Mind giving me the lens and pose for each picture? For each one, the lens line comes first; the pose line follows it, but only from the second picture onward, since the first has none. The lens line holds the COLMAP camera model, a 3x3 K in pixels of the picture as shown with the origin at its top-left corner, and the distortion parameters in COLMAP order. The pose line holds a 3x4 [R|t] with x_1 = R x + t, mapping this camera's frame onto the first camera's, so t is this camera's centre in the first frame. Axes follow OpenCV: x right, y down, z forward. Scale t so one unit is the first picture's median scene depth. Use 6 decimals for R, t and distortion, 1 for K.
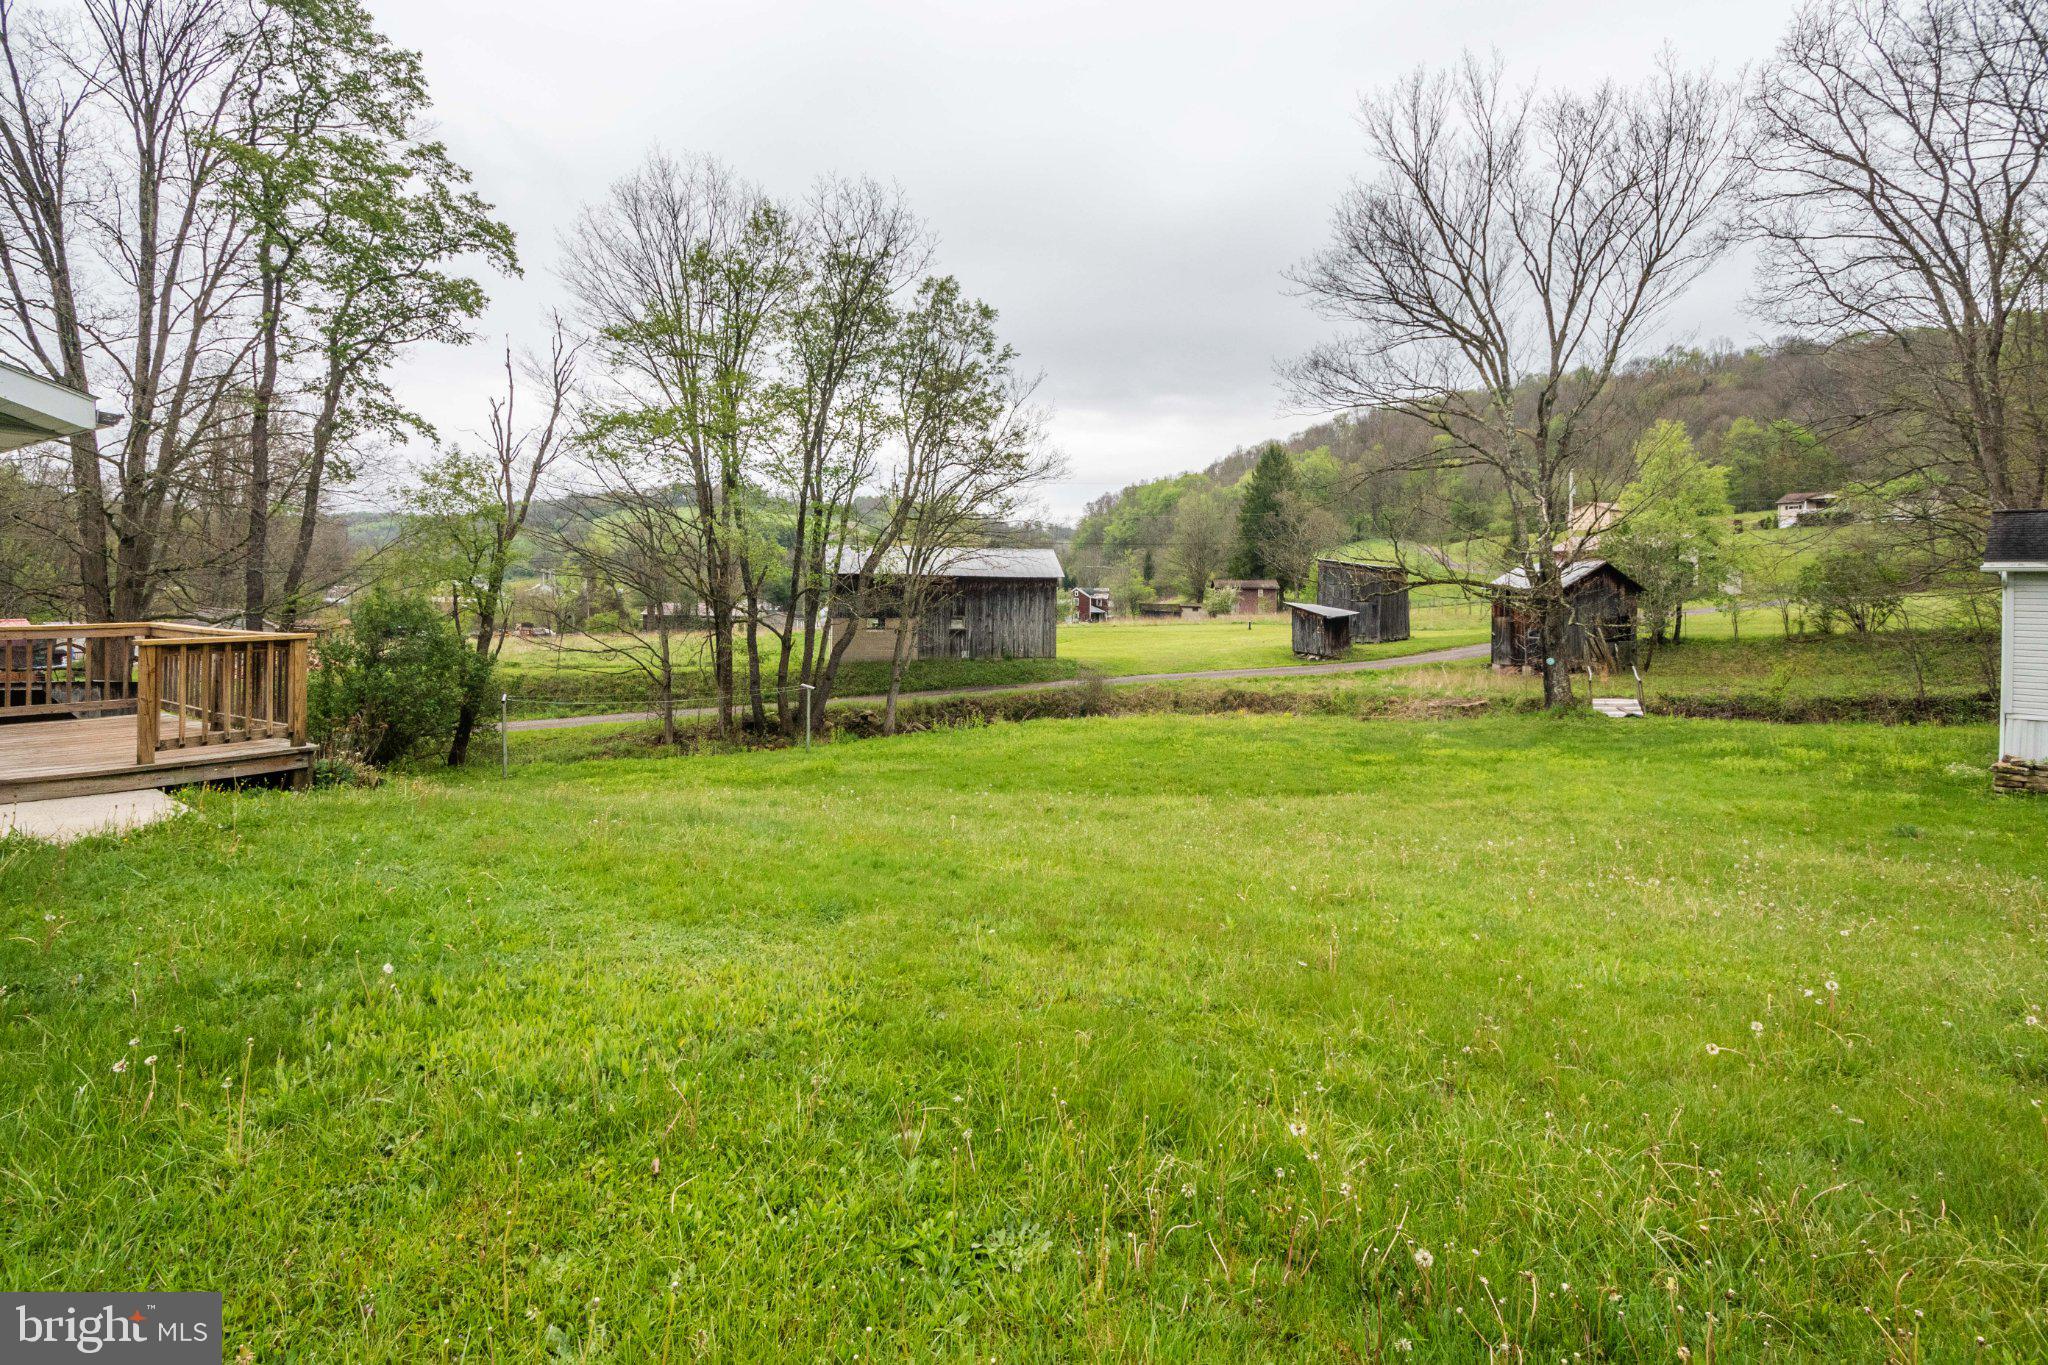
lens RADIAL K [[1038.8, 0, 1028.0], [0, 1038.8, 591.6], [0, 0, 1]] dist [0.002013, -0.001927]
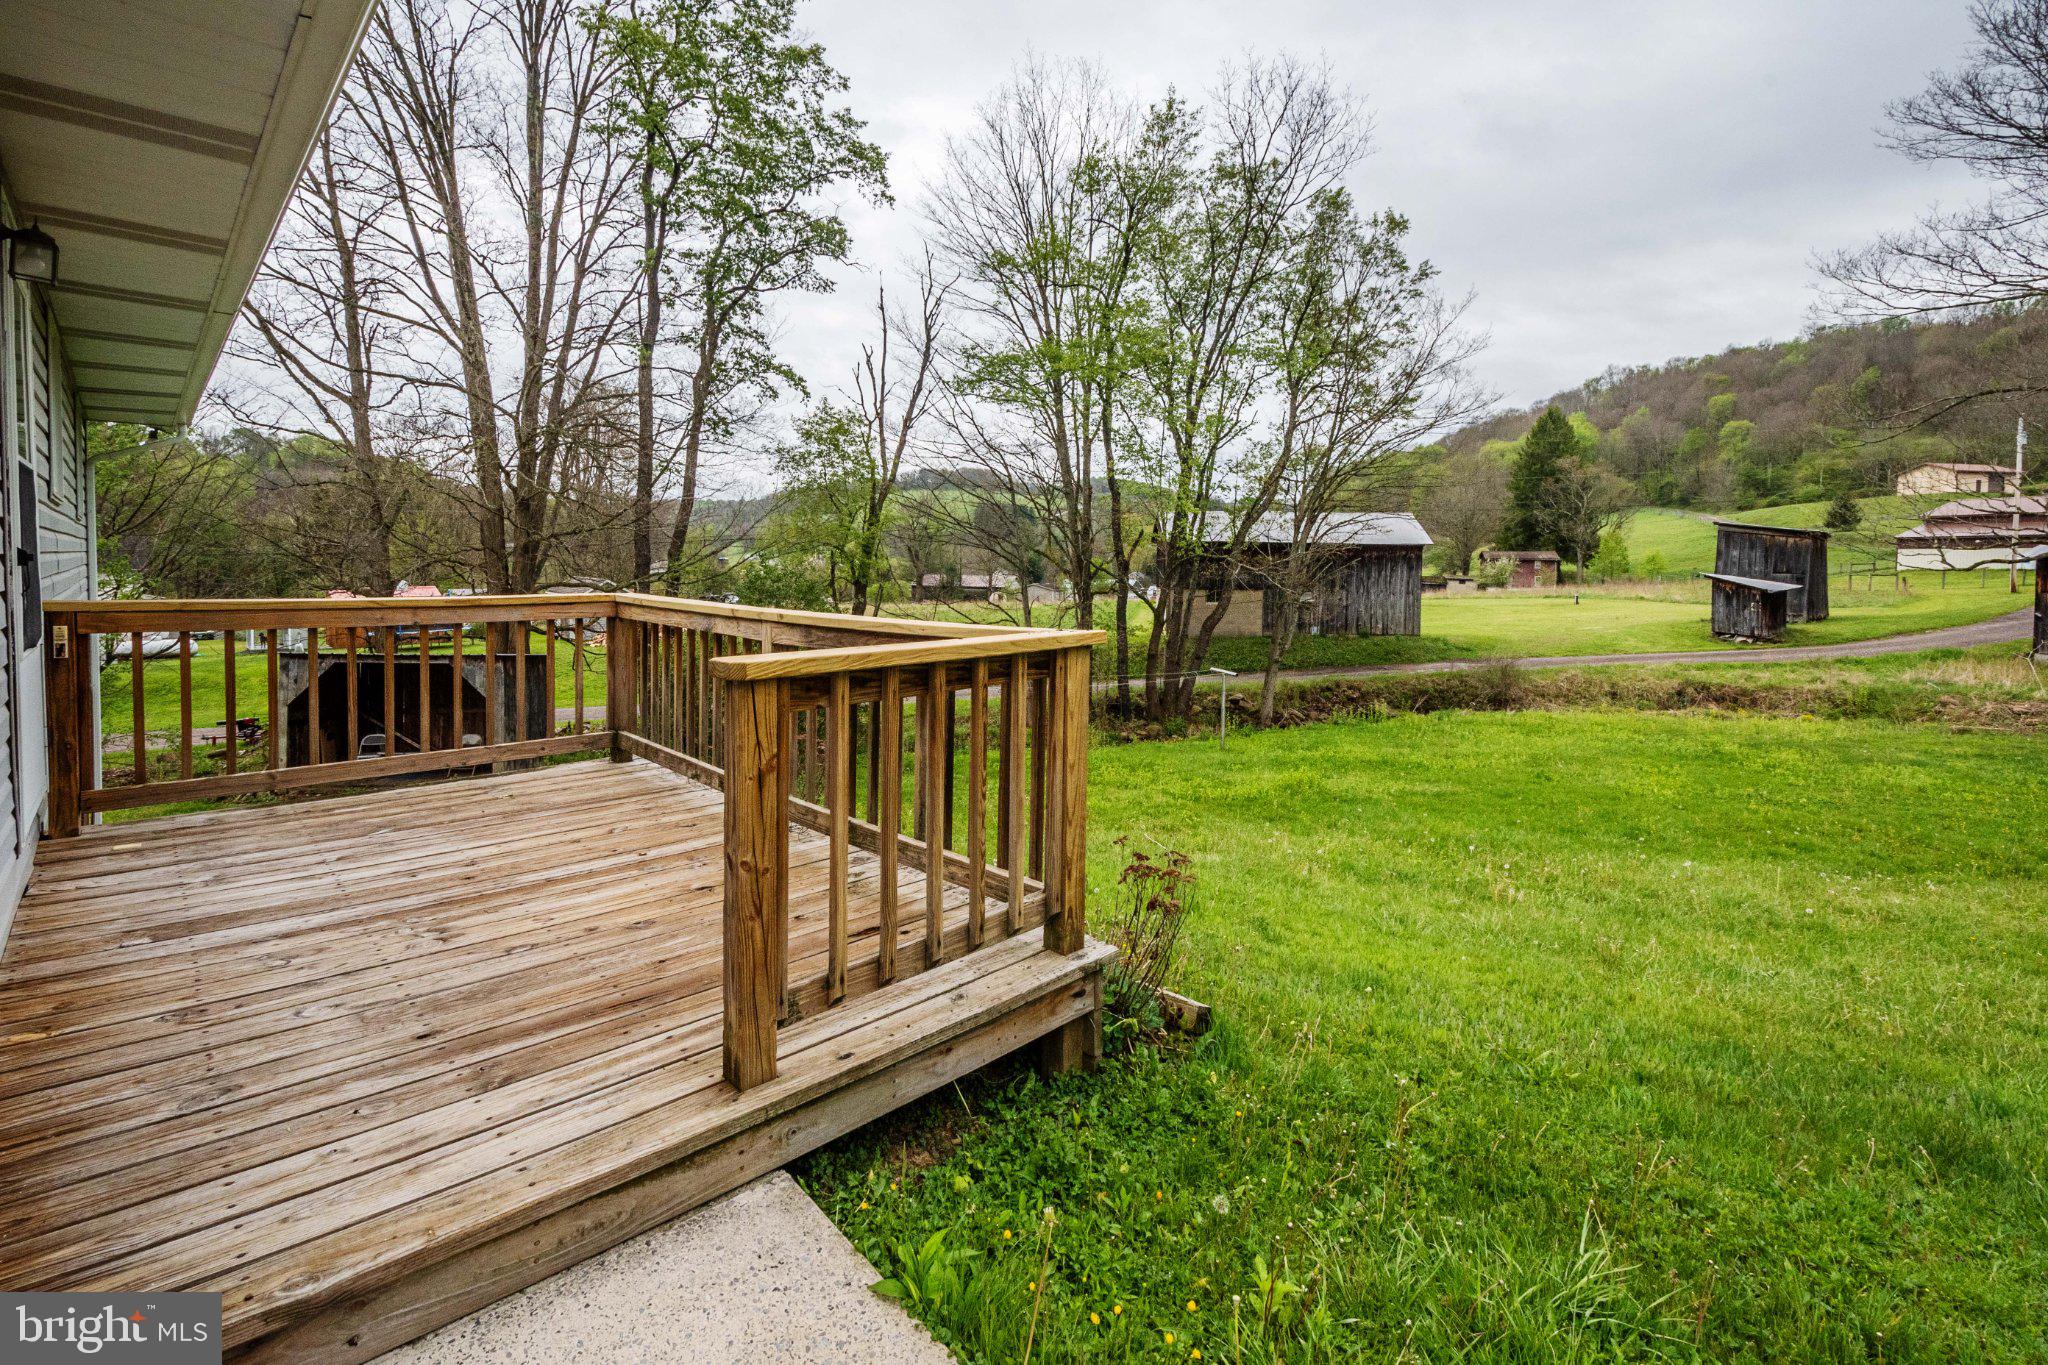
lens RADIAL K [[938.5, 0, 1014.8], [0, 938.5, 604.8], [0, 0, 1]] dist [0.002328, -0.000417]
pose [[0.975859, 0.008431, -0.218237, -0.206962], [0.000696, 0.999129, 0.041713, 0.005926], [0.218399, -0.040858, 0.975004, 0.223222]]
